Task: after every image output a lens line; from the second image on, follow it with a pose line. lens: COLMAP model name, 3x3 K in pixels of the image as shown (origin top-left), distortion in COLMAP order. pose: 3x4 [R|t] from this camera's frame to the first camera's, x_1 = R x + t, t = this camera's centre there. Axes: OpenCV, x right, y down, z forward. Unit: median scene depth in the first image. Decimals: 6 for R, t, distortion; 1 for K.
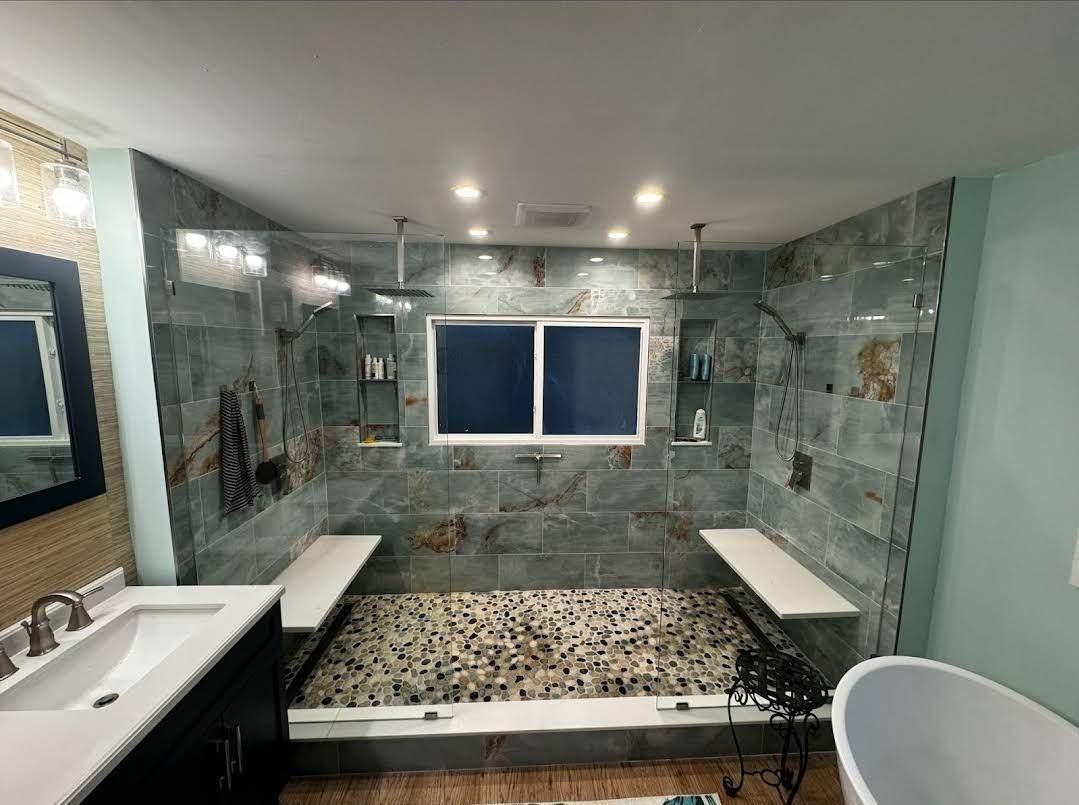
lens RADIAL K [[429.4, 0, 541.5], [0, 429.4, 402.9], [0, 0, 1]] dist [-0.001813, 0.000361]
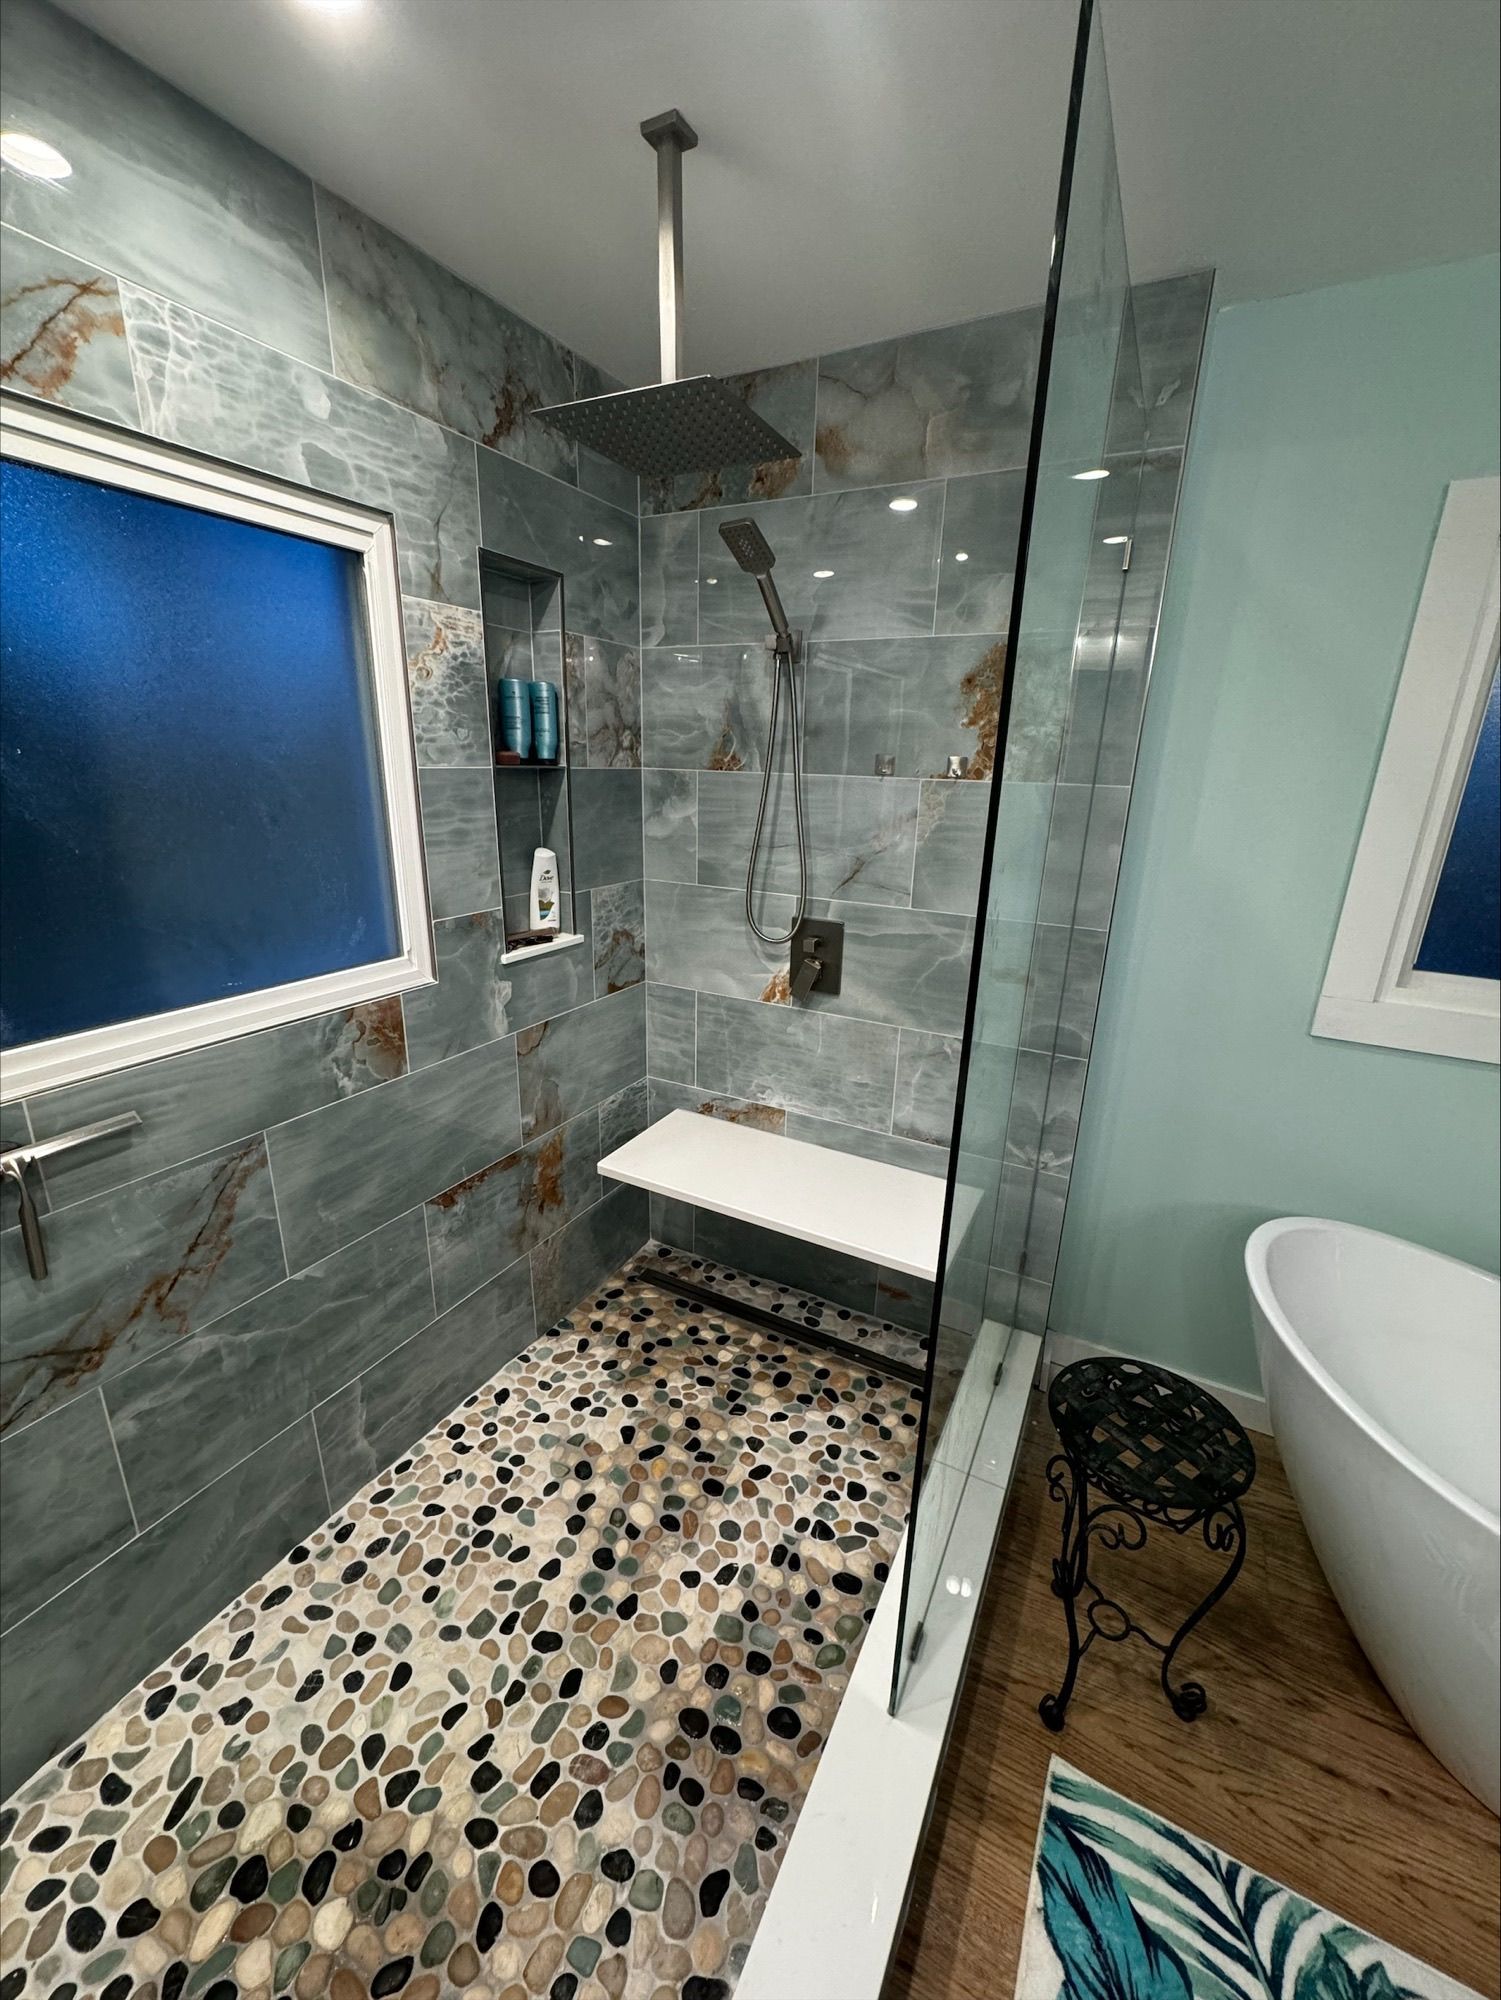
lens RADIAL K [[795.9, 0, 755.0], [0, 795.9, 999.7], [0, 0, 1]] dist [-0.001813, 0.000361]
pose [[0.512606, -0.248091, 0.822001, -0.117944], [0.088972, 0.967541, 0.236533, -0.003879], [-0.854002, -0.048113, 0.518041, 0.544491]]
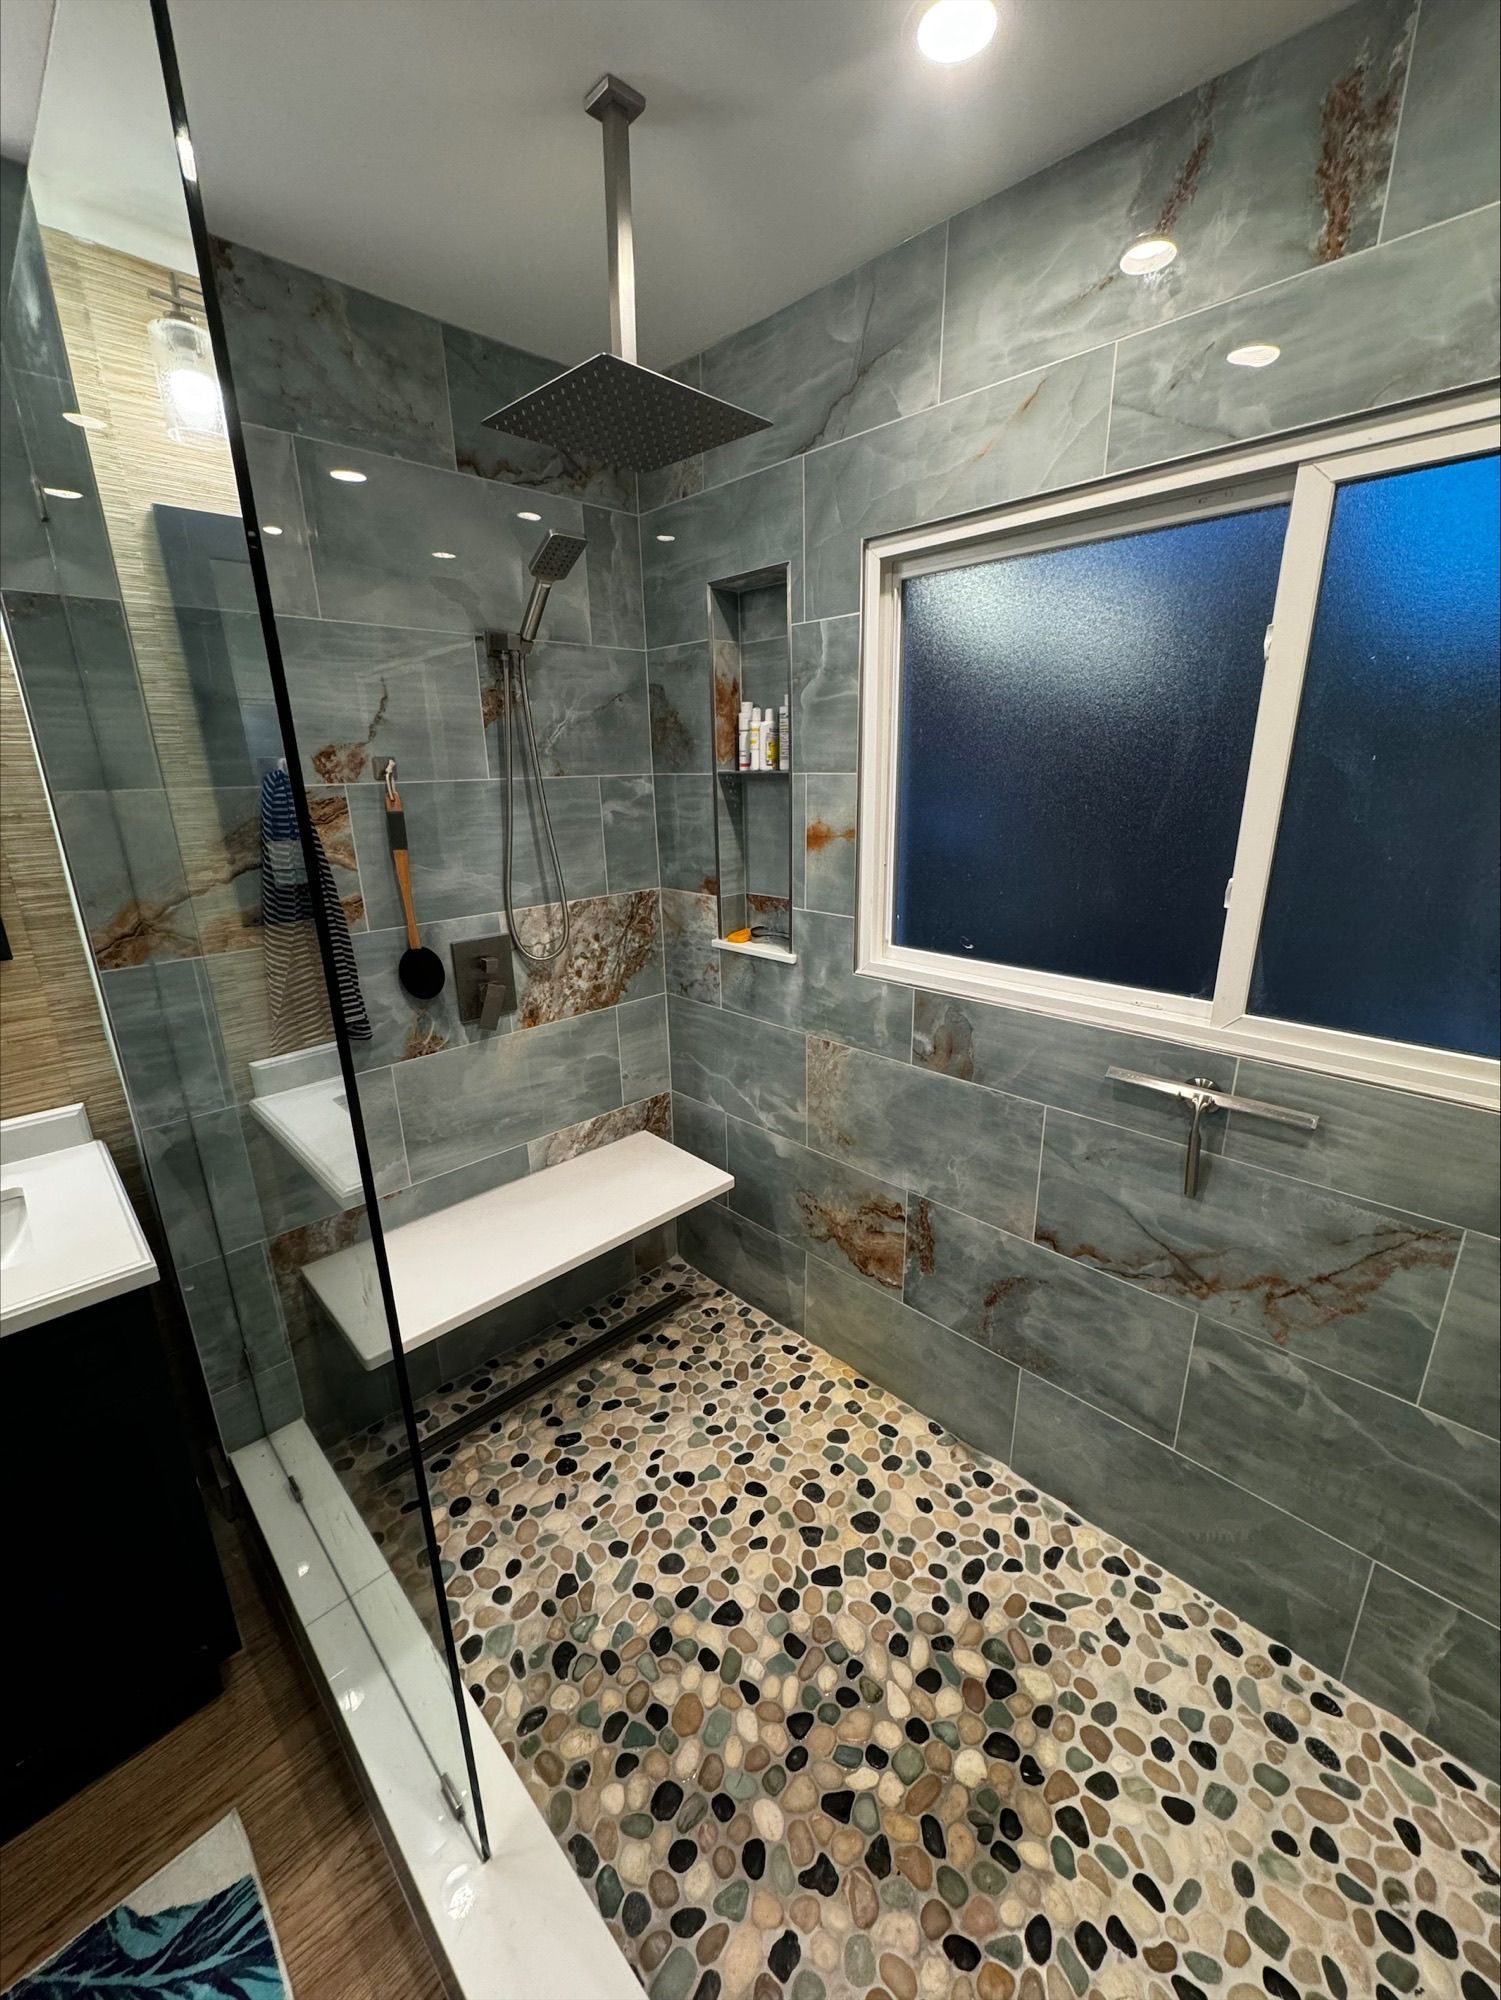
lens RADIAL K [[795.9, 0, 752.0], [0, 795.9, 999.8], [0, 0, 1]] dist [-0.001813, 0.000361]
pose [[0.663753, 0.194490, -0.722222, 0.140896], [-0.074018, 0.977941, 0.195327, 0.003227], [0.744280, -0.076191, 0.663507, 0.543353]]
